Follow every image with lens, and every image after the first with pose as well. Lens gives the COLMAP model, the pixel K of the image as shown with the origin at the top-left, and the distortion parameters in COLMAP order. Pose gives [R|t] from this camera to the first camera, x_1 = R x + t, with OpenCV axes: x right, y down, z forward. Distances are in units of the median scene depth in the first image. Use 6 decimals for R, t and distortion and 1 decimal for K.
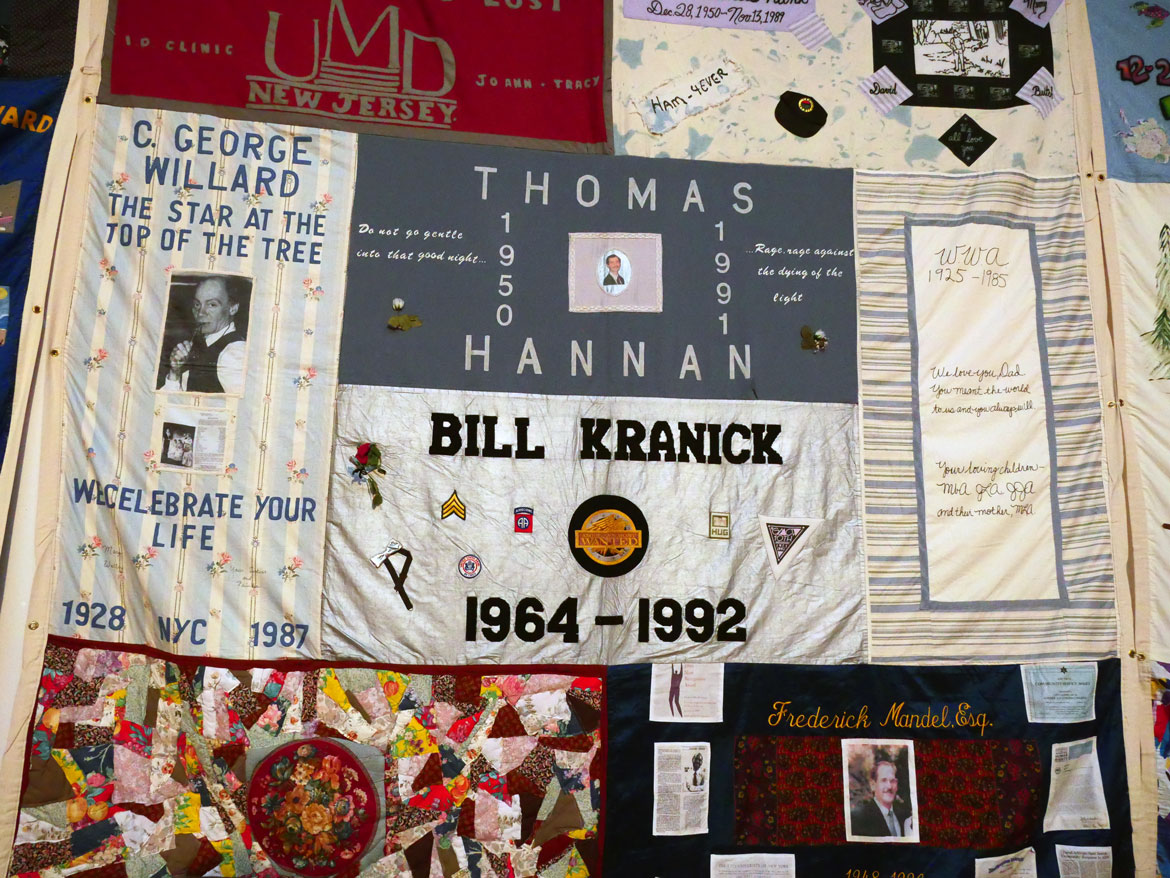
lens RADIAL K [[827.5, 0, 585.0], [0, 827.5, 439.0], [0, 0, 1]] dist [-0.048196, 0.016267]
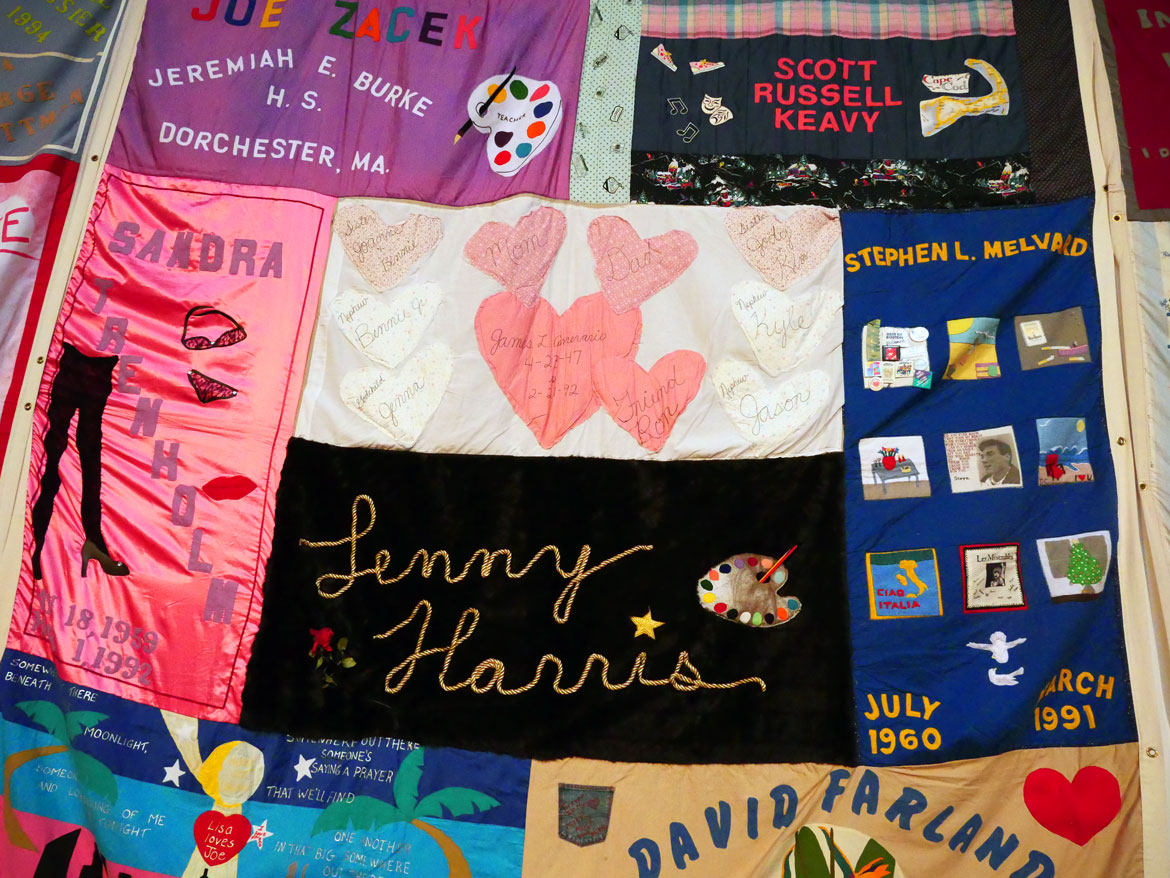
lens RADIAL K [[827.5, 0, 585.0], [0, 827.5, 439.0], [0, 0, 1]] dist [-0.048196, 0.016267]
pose [[0.945425, -0.047337, -0.322382, -0.897027], [0.018497, 0.995592, -0.091943, -0.081595], [0.325314, 0.080962, 0.942134, -0.083985]]
